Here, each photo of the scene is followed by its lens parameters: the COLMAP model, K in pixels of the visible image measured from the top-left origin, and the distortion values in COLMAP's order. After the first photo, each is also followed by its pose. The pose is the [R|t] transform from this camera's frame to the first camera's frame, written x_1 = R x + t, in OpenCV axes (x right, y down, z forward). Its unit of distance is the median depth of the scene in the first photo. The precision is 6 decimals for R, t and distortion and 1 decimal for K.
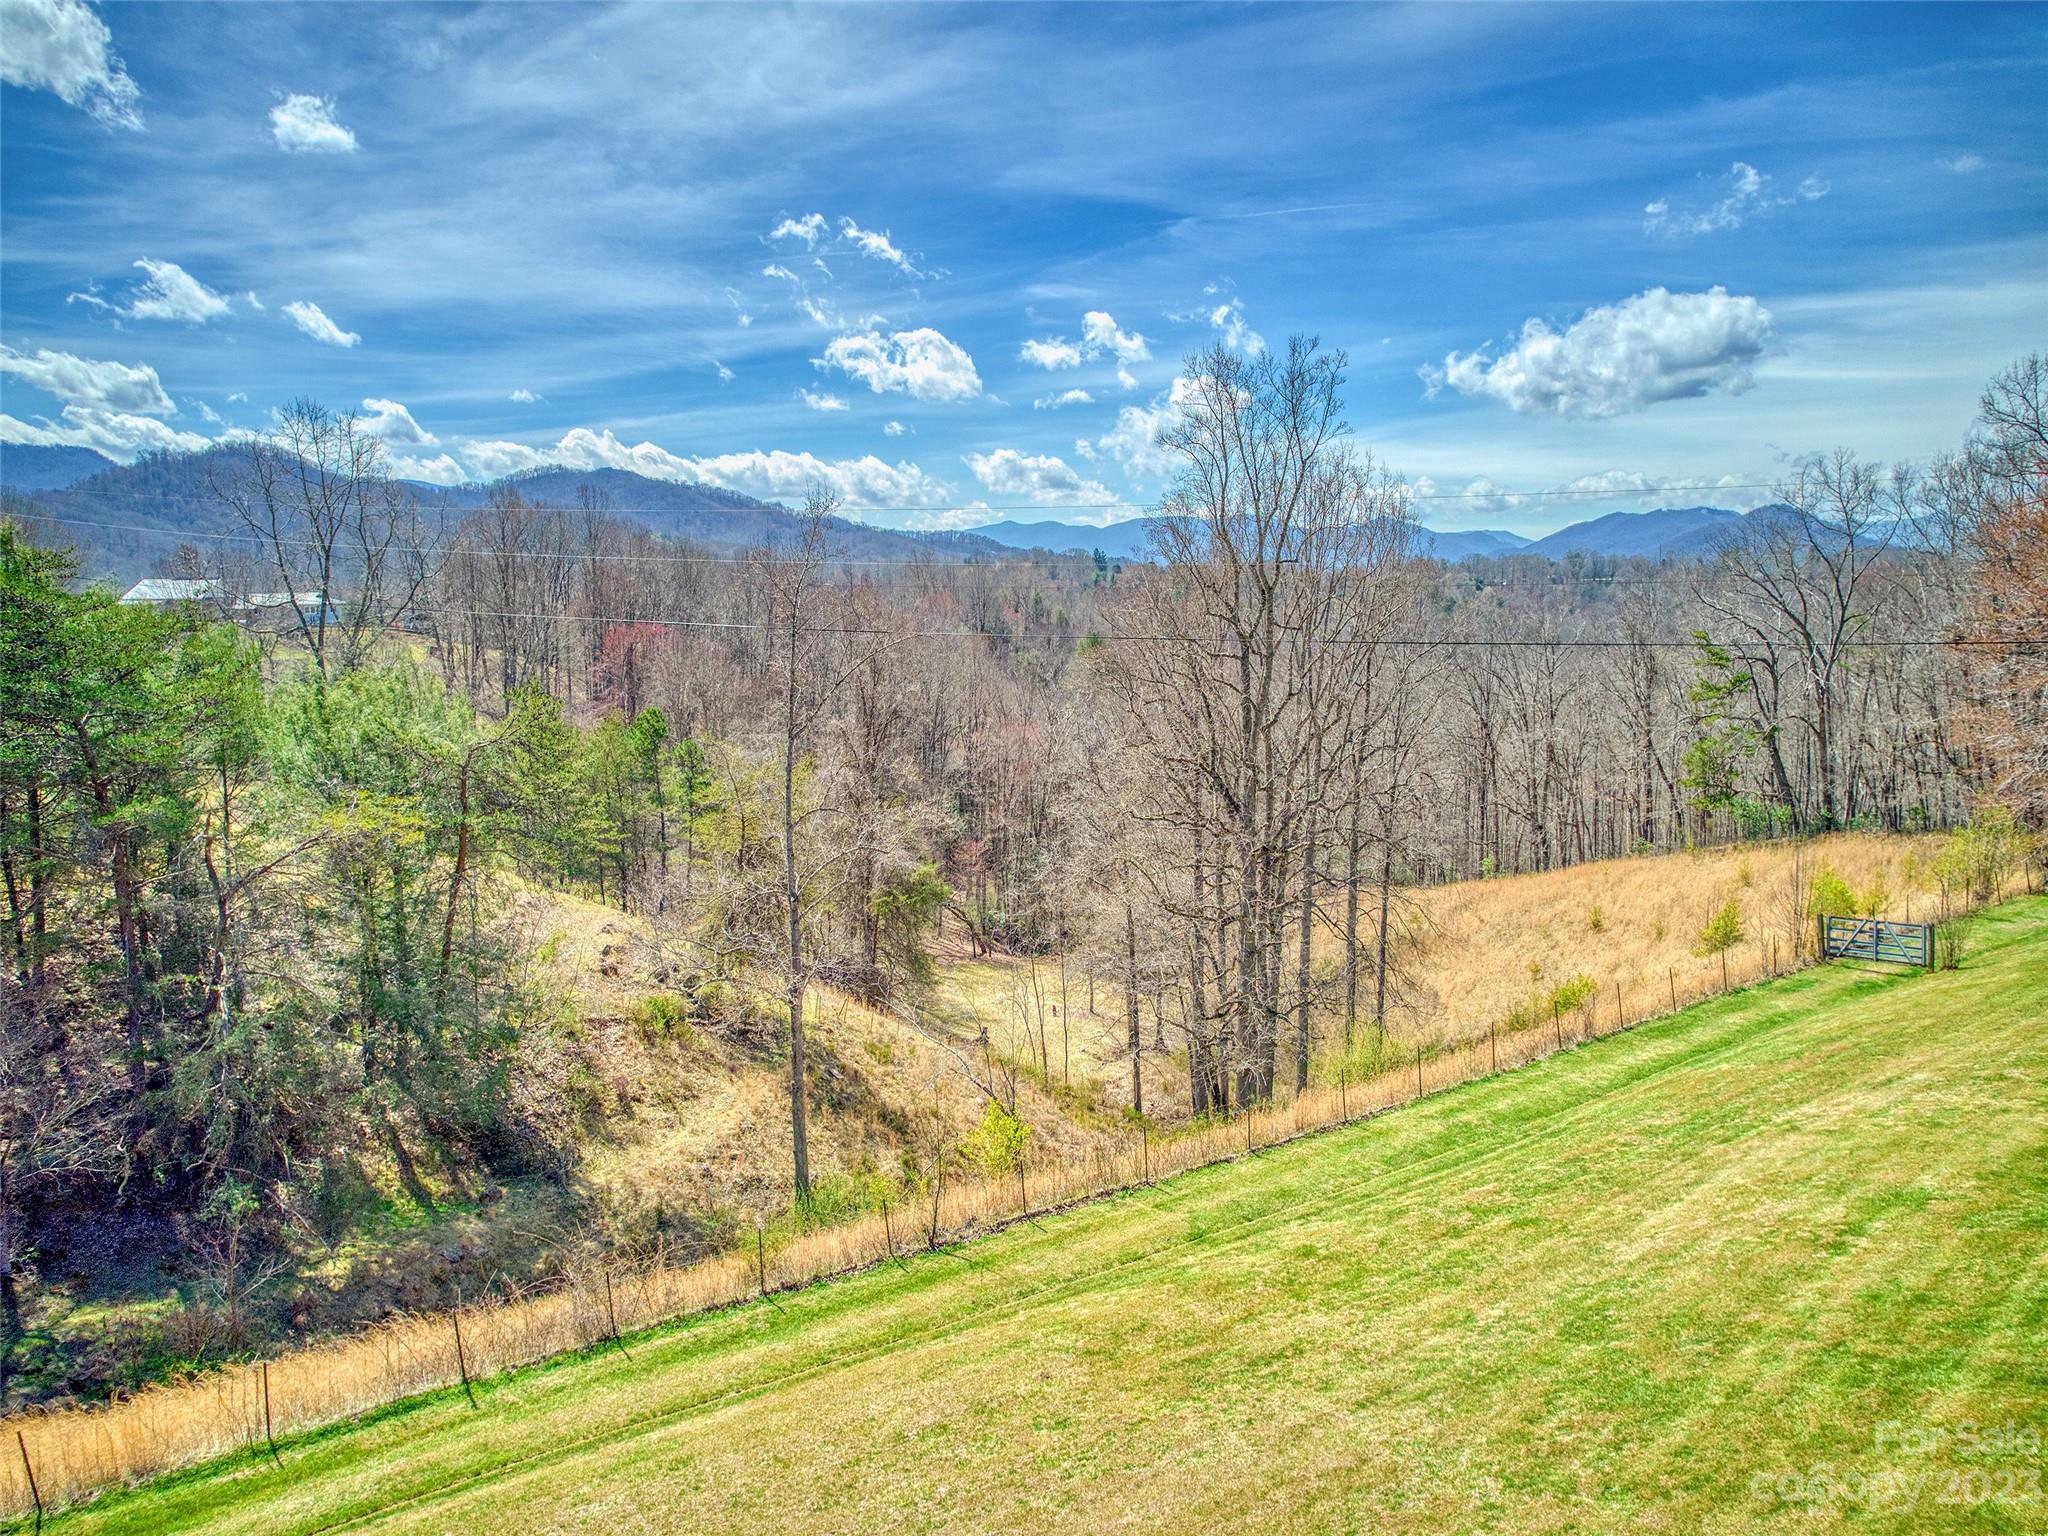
lens RADIAL K [[1283.3, 0, 1007.9], [0, 1283.3, 770.8], [0, 0, 1]] dist [-0.057701, 0.039358]
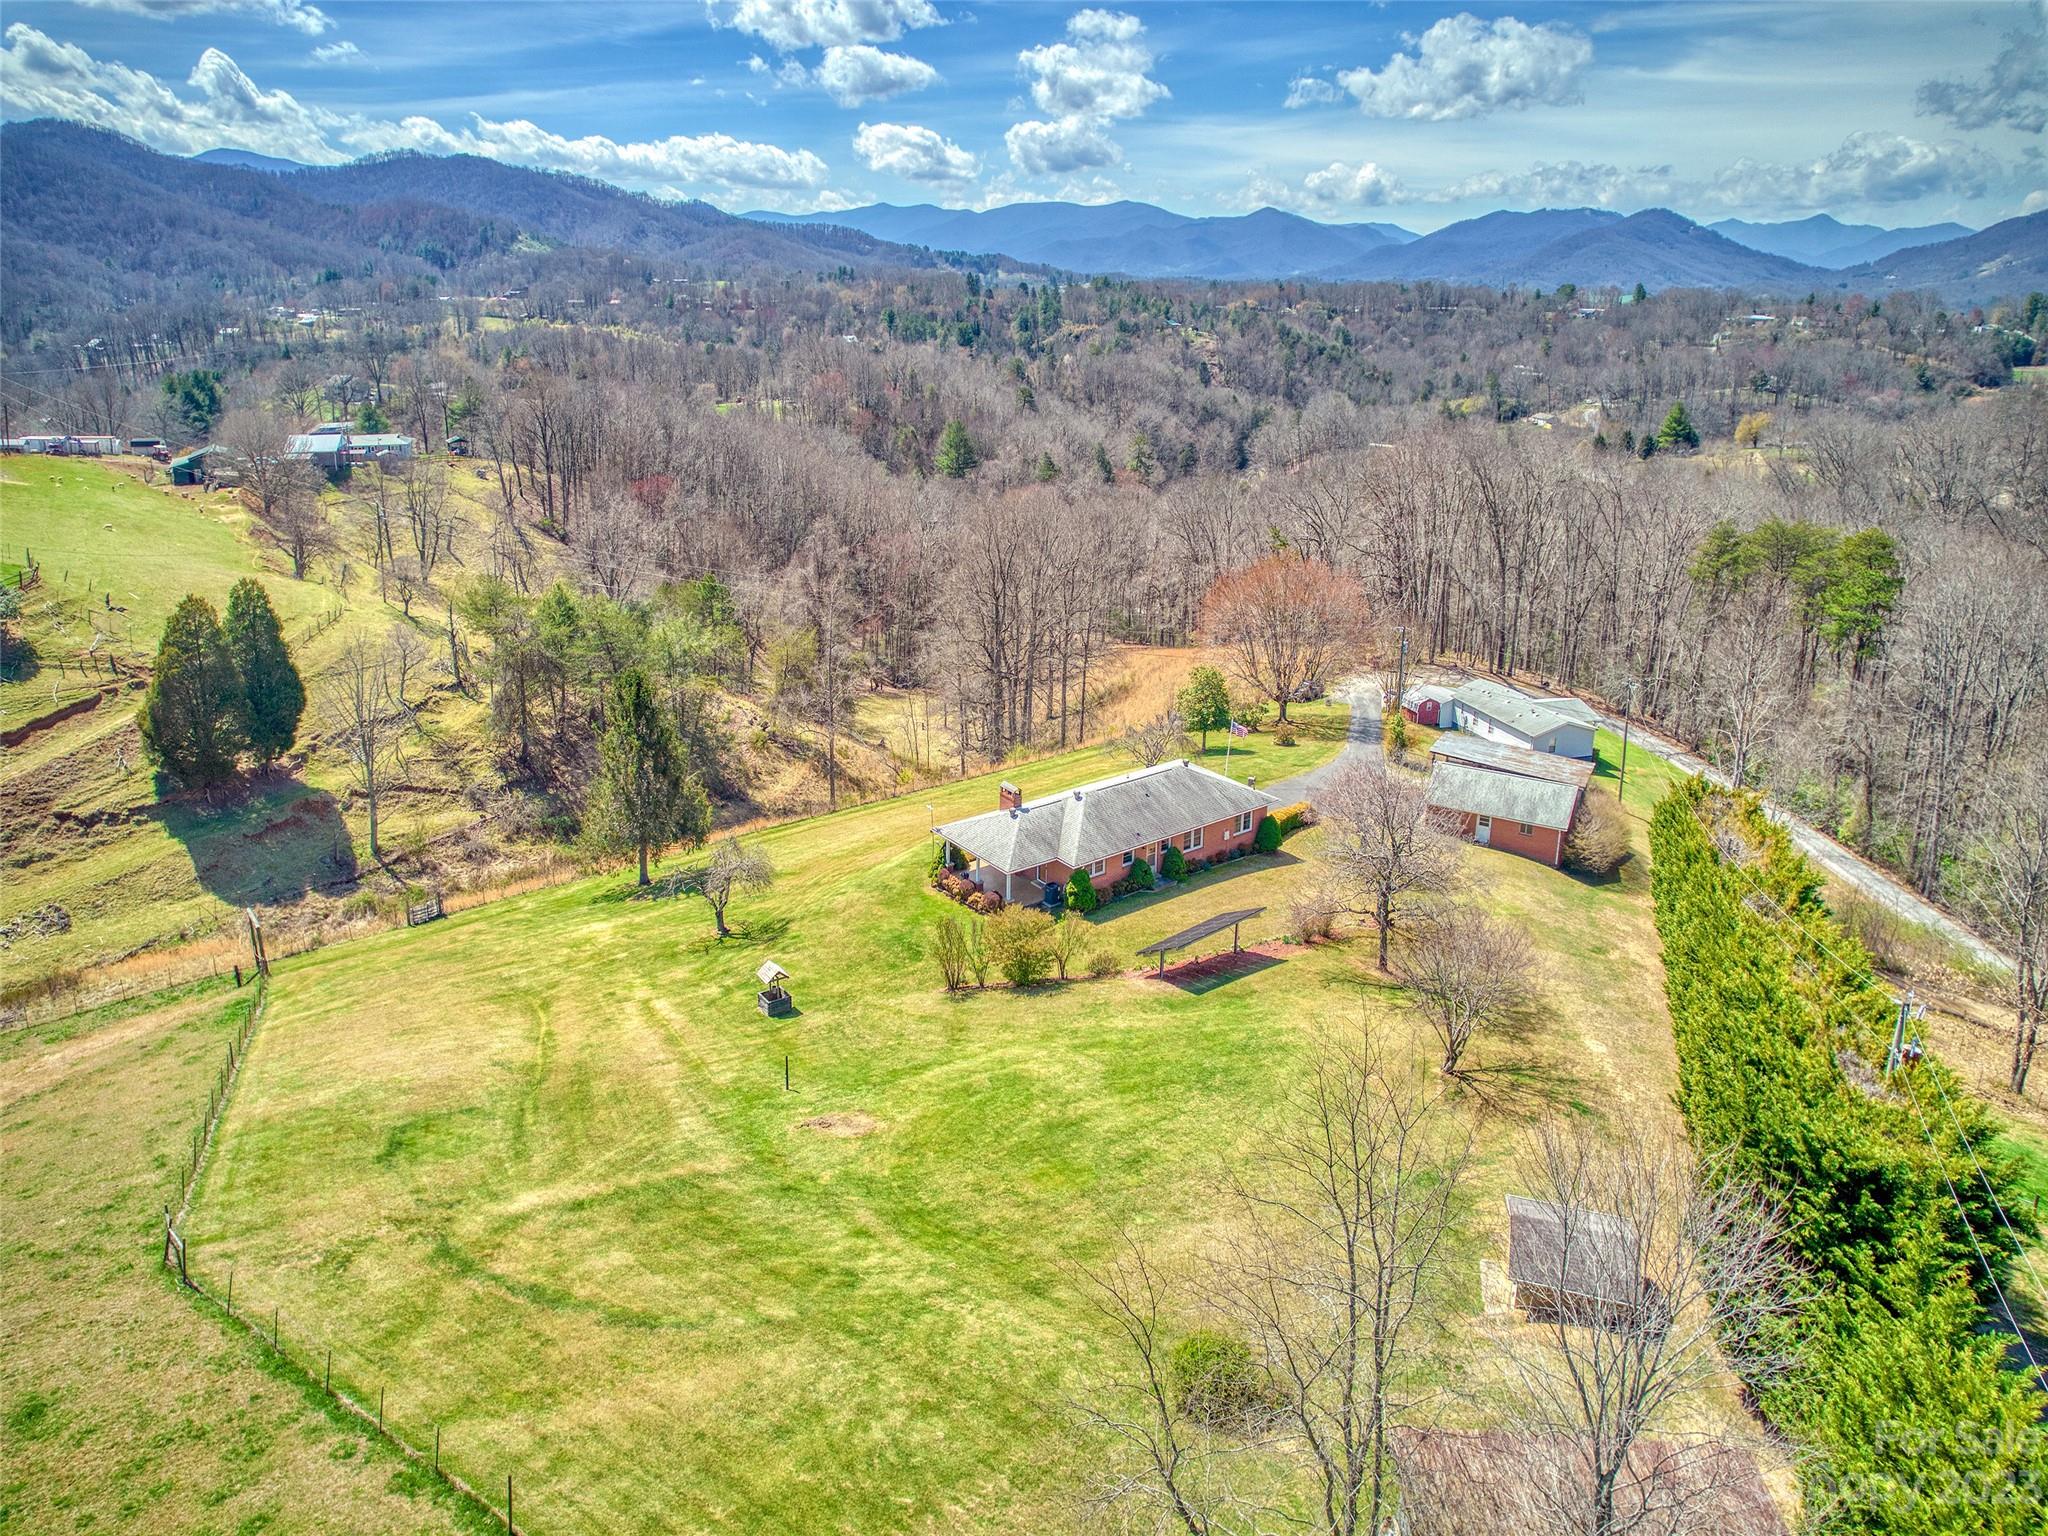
lens RADIAL K [[1283.3, 0, 1020.7], [0, 1283.3, 761.6], [0, 0, 1]] dist [-0.057701, 0.039358]
pose [[0.994272, -0.006732, 0.106671, -0.017651], [-0.017795, 0.973661, 0.227306, -0.160881], [-0.105392, -0.227902, 0.967963, -0.690842]]
